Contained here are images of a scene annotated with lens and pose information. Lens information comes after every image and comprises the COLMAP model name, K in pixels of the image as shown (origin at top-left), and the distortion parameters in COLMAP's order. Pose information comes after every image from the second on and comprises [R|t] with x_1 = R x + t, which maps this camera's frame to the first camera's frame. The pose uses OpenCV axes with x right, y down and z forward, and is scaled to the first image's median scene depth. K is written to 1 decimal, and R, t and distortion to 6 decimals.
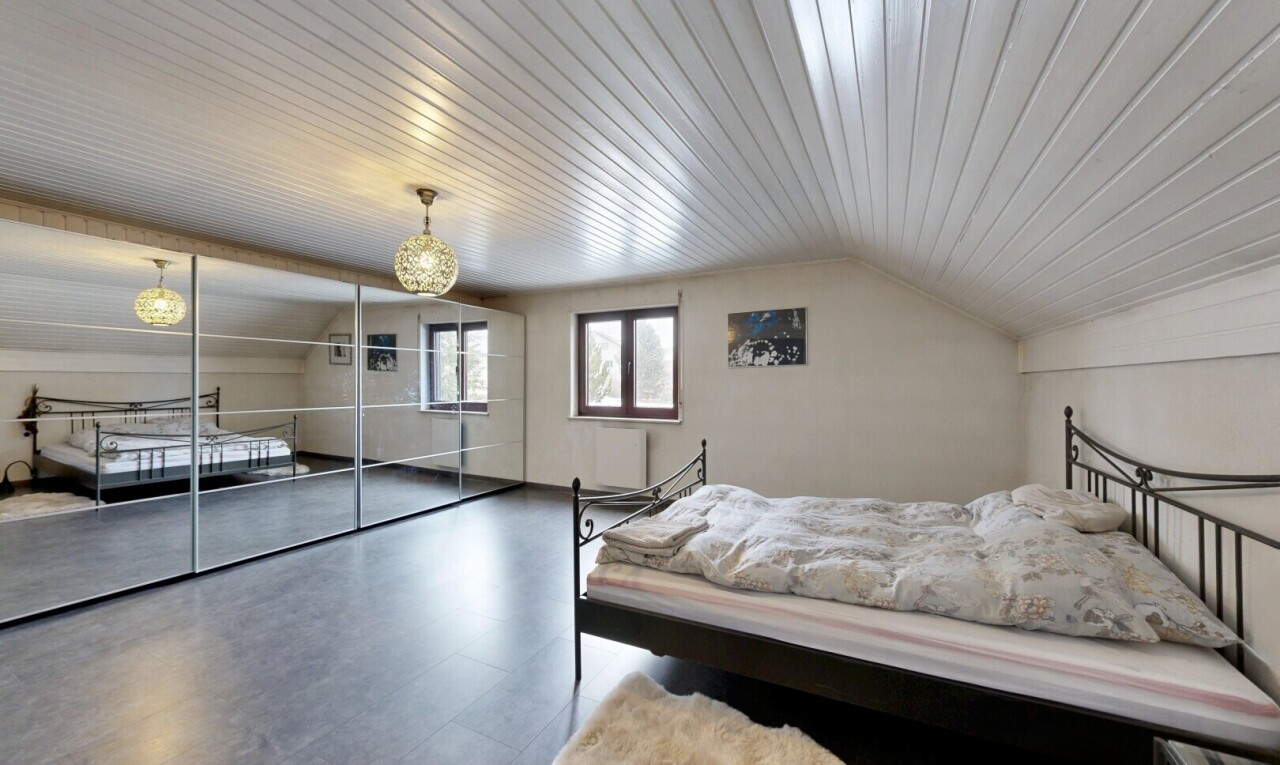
lens RADIAL K [[484.5, 0, 640.0], [0, 484.5, 382.5], [0, 0, 1]] dist [-0.000684, -0.000085]
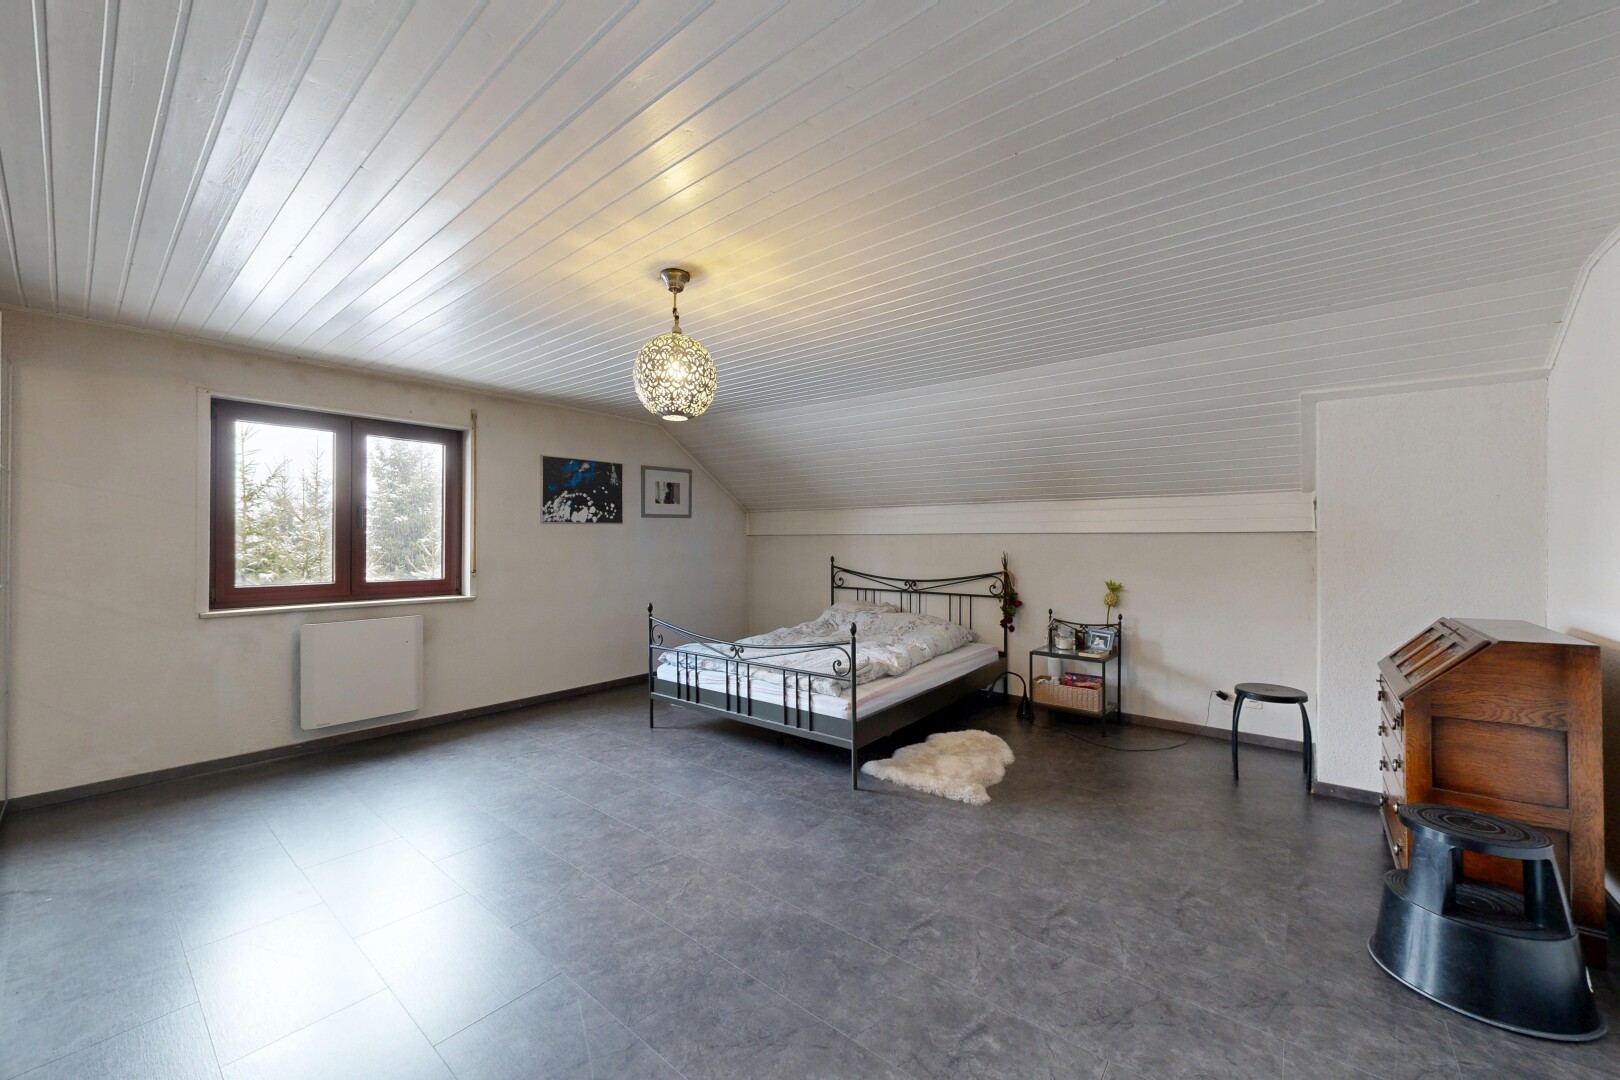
lens RADIAL K [[614.3, 0, 810.0], [0, 614.3, 540.0], [0, 0, 1]] dist [0.000401, 0.000023]
pose [[0.206971, 0.005329, 0.978333, -0.753683], [-0.004005, 0.999981, -0.004599, 0.000682], [-0.978339, -0.002967, 0.206988, 0.366822]]
